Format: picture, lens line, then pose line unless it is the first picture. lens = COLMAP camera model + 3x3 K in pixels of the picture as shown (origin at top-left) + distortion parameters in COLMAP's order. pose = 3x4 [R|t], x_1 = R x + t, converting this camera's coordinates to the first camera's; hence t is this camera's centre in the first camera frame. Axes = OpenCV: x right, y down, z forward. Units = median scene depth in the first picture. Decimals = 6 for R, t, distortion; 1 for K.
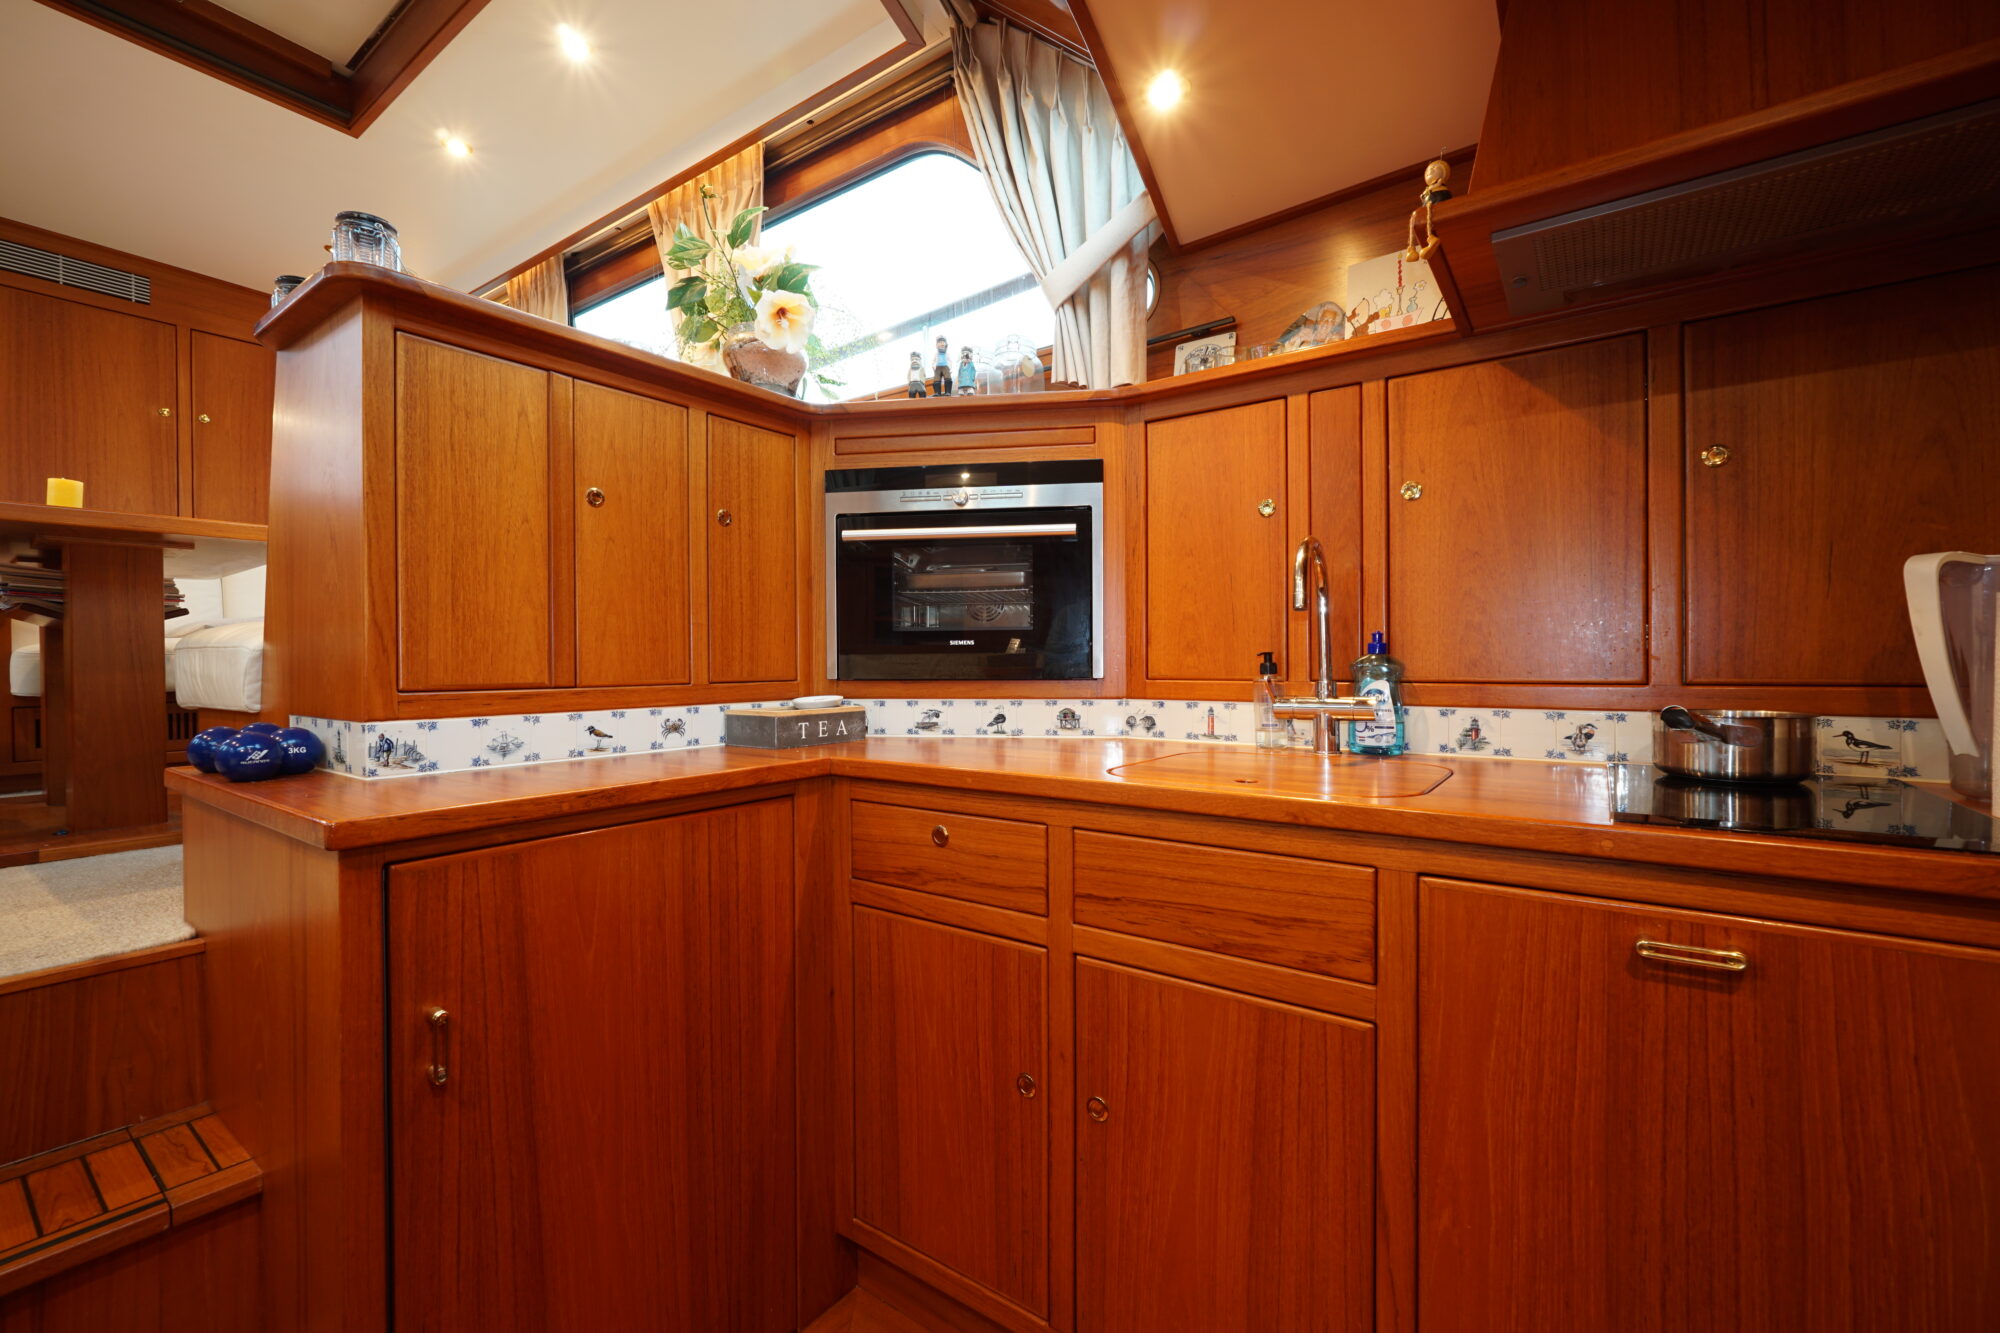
lens RADIAL K [[838.0, 0, 1000.0], [0, 838.0, 666.5], [0, 0, 1]] dist [-0.022121, 0.008752]
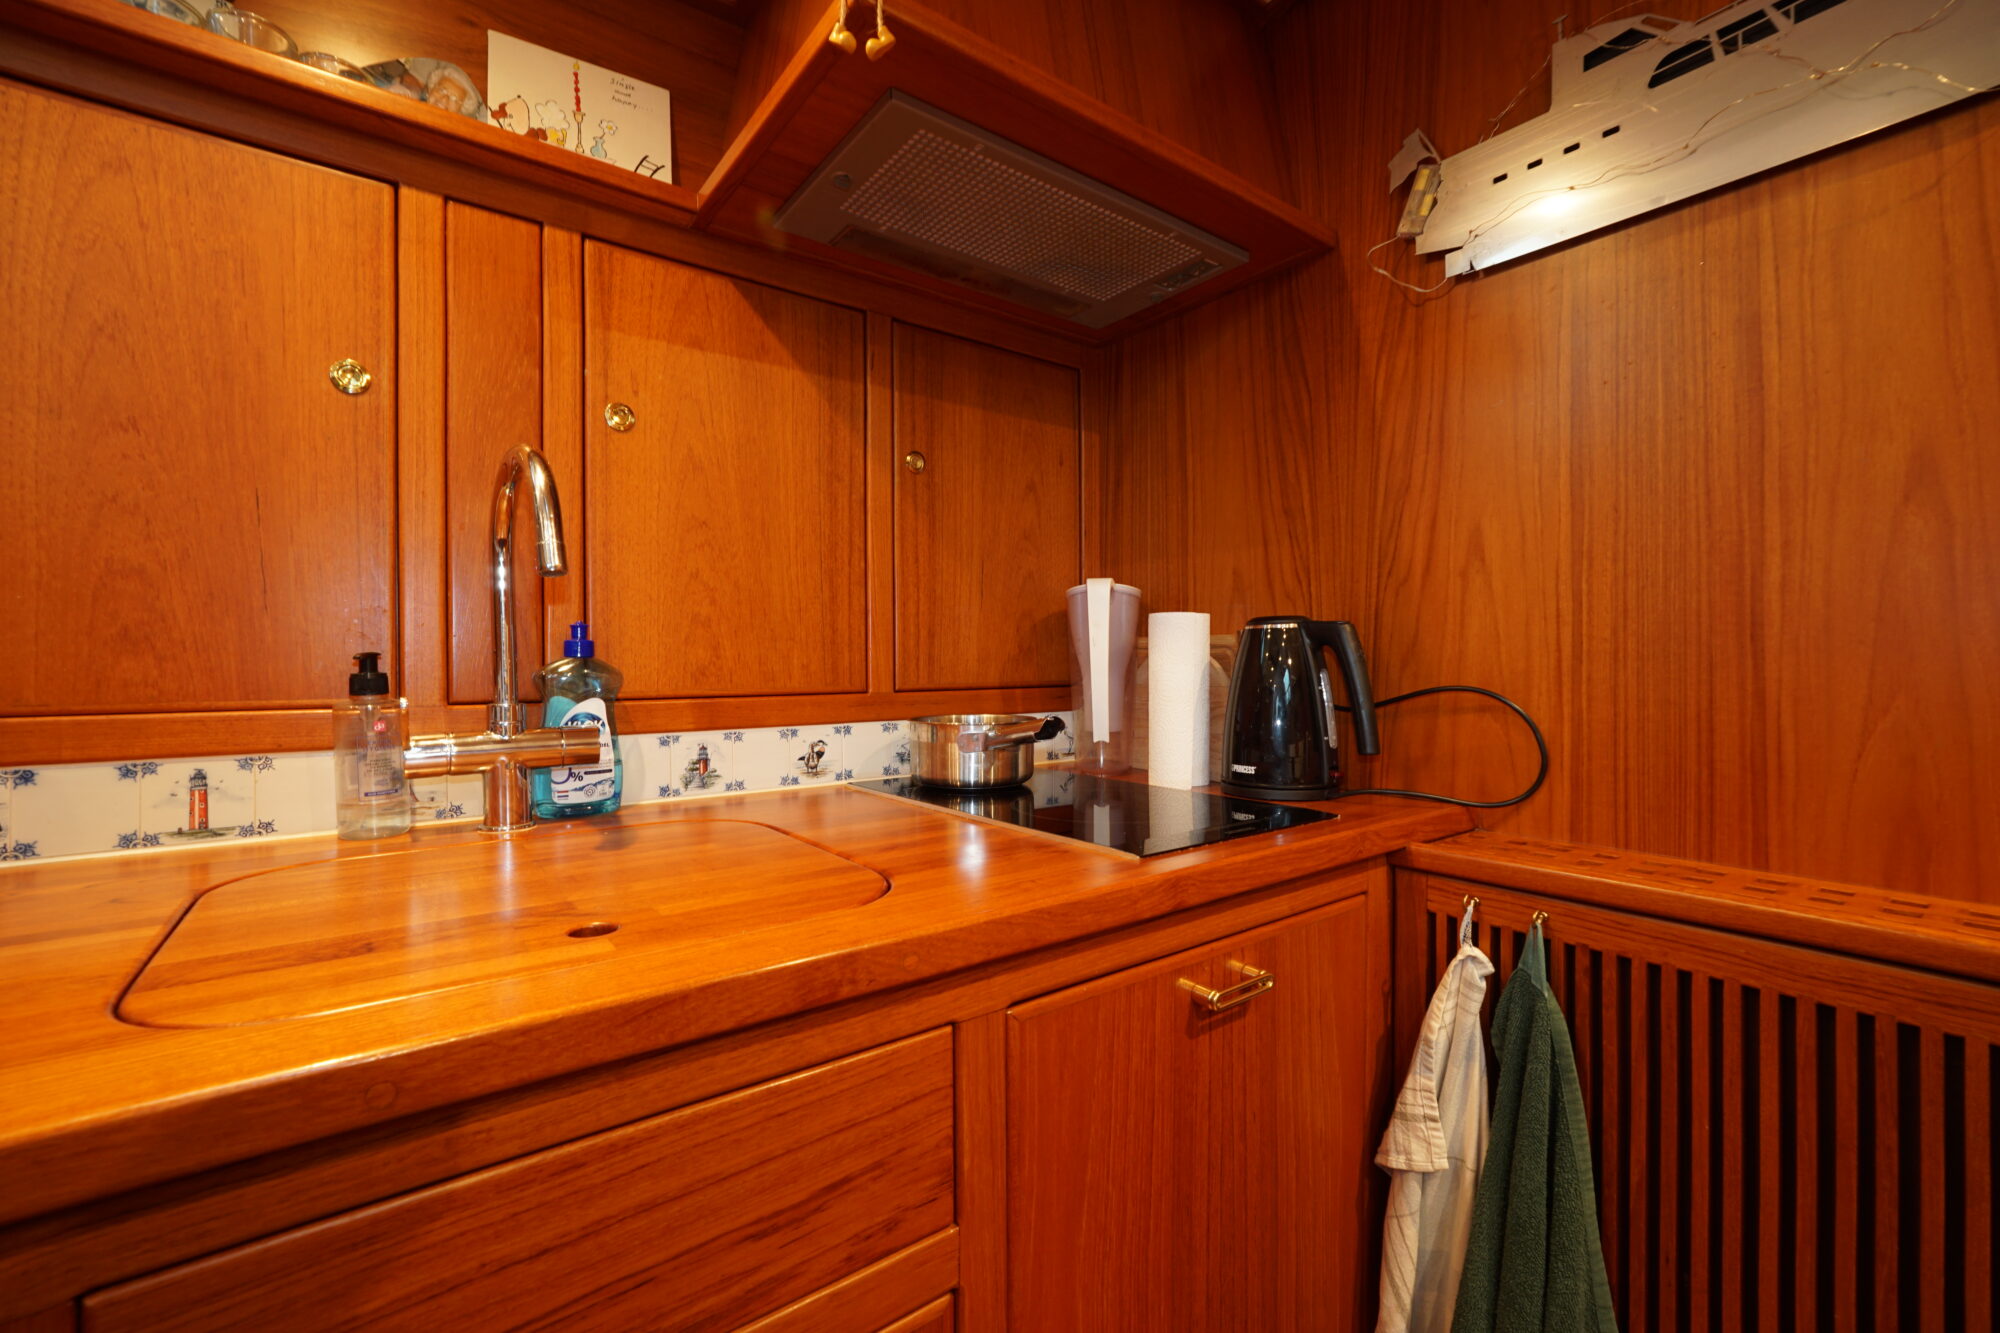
lens RADIAL K [[838.0, 0, 1000.0], [0, 838.0, 666.5], [0, 0, 1]] dist [-0.022121, 0.008752]
pose [[0.298363, -0.000830, 0.954452, -0.063272], [0.010323, 0.999944, -0.002357, -0.003559], [-0.954397, 0.010556, 0.298355, 0.533868]]
